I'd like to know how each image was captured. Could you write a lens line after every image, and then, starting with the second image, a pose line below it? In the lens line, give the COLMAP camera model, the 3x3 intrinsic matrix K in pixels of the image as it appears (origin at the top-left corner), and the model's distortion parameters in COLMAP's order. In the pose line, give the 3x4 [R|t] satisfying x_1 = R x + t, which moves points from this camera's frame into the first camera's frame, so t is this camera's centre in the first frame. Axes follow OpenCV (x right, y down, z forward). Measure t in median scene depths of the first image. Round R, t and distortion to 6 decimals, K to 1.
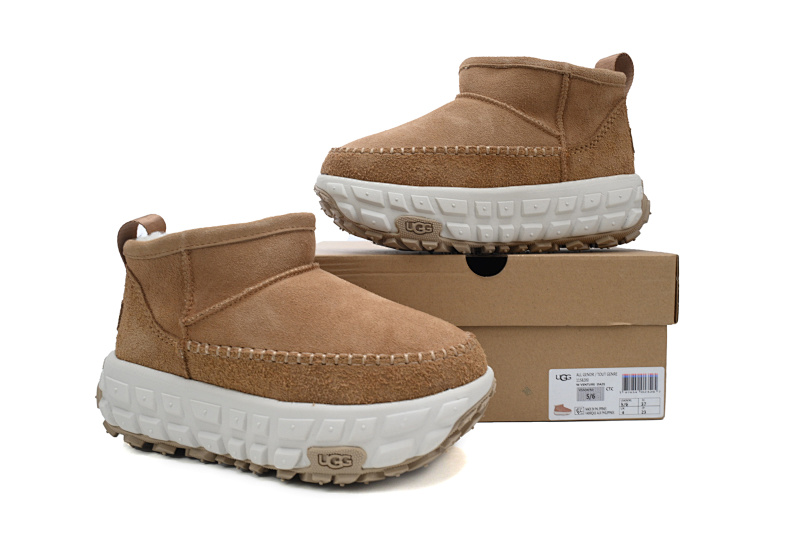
lens RADIAL K [[642.8, 0, 398.6], [0, 642.8, 266.5], [0, 0, 1]] dist [0.053383, 0.005159]
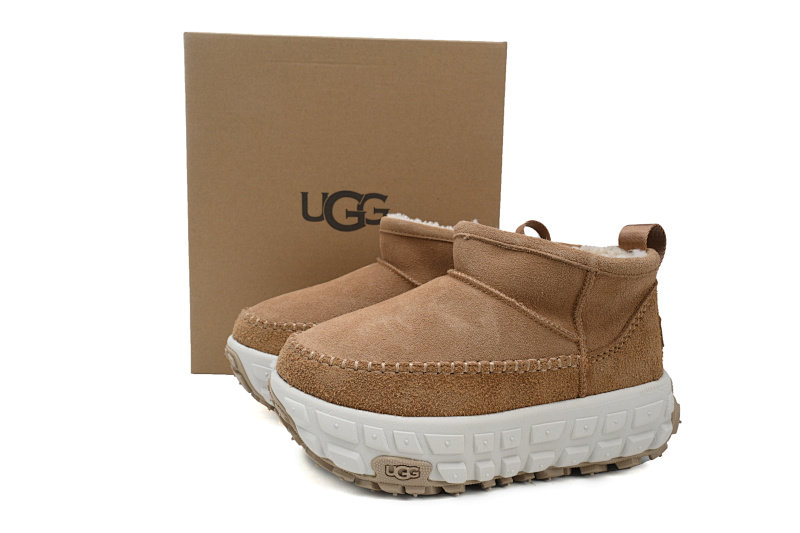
lens RADIAL K [[642.8, 0, 401.7], [0, 642.8, 265.1], [0, 0, 1]] dist [0.053383, 0.005159]
pose [[0.997340, 0.025094, 0.068430, -0.027426], [-0.029278, 0.997718, 0.060841, -0.342282], [-0.066747, -0.062682, 0.995799, 0.227199]]
